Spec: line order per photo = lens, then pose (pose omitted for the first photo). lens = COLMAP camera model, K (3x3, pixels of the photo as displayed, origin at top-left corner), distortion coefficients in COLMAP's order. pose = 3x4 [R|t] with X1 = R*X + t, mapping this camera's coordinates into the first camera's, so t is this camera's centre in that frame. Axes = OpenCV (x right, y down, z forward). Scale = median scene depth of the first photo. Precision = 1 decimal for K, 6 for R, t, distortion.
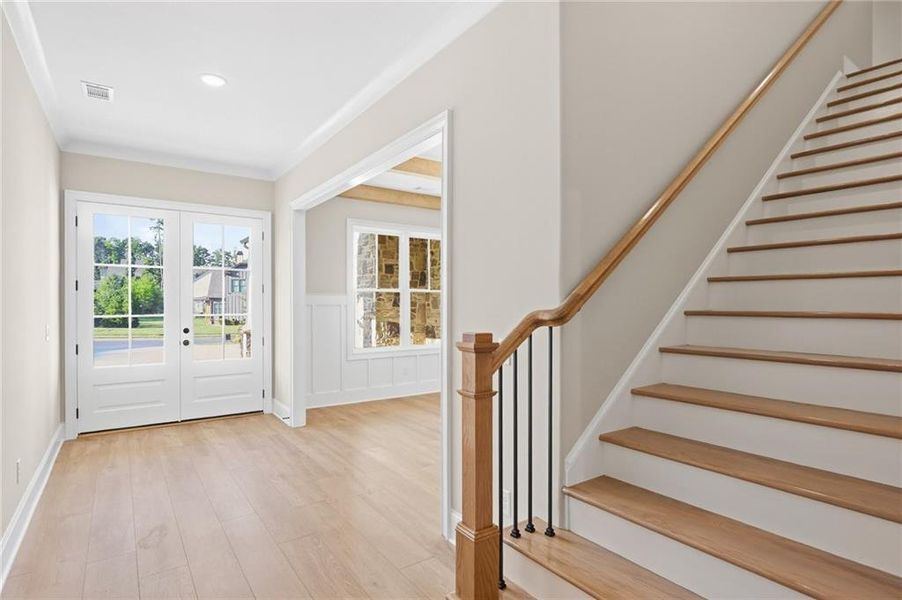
lens RADIAL K [[437.1, 0, 457.0], [0, 437.1, 305.3], [0, 0, 1]] dist [-0.005147, 0.000169]
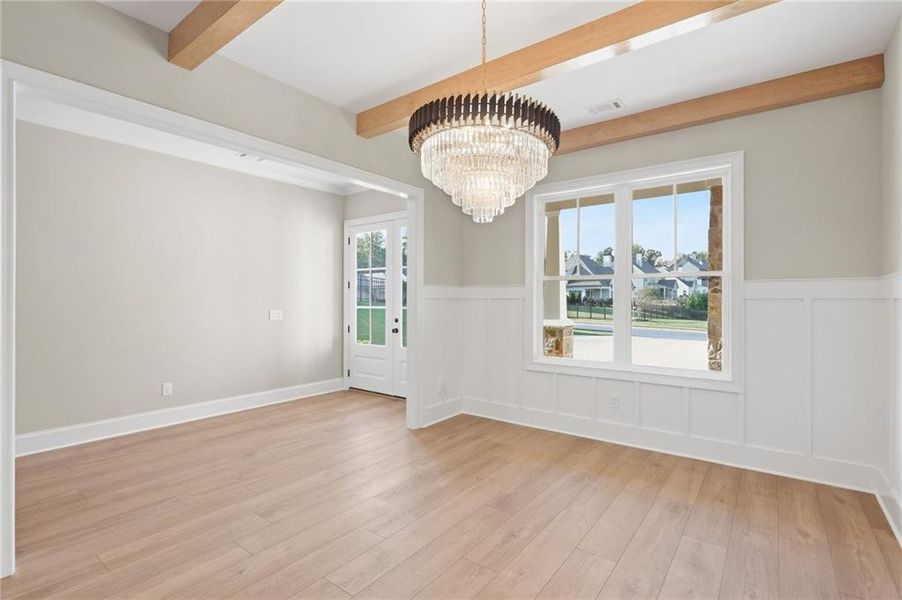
lens RADIAL K [[423.3, 0, 451.8], [0, 423.3, 296.5], [0, 0, 1]] dist [-0.001628, 0.000002]
pose [[0.327852, -0.004426, -0.944719, 0.520026], [-0.002801, 0.999980, -0.005657, -0.000341], [0.944725, 0.004501, 0.327833, 0.774081]]
